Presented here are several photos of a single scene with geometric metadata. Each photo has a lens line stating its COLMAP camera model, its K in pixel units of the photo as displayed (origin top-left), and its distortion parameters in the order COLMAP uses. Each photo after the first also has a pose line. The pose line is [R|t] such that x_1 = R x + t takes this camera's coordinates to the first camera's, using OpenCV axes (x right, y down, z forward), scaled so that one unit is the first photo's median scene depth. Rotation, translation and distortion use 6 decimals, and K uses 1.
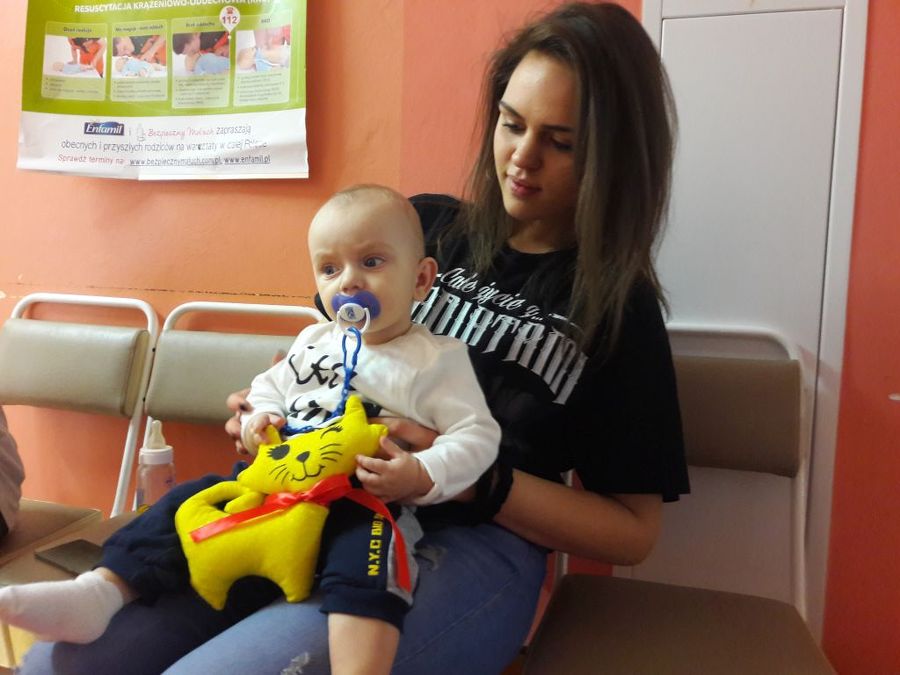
lens RADIAL K [[741.1, 0, 449.9], [0, 741.1, 334.3], [0, 0, 1]] dist [-0.006653, 0.004806]
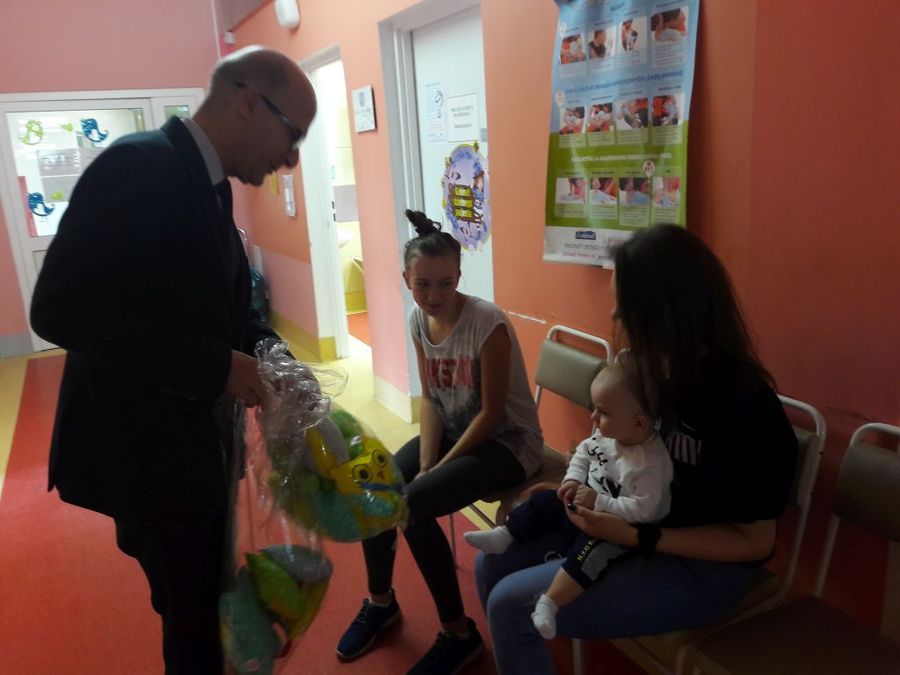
lens RADIAL K [[741.1, 0, 448.3], [0, 741.1, 337.4], [0, 0, 1]] dist [-0.006653, 0.004806]
pose [[0.676315, 0.107120, -0.728782, 0.540657], [0.029440, 0.984648, 0.172049, -0.349305], [0.736024, -0.137814, 0.662779, -0.330462]]
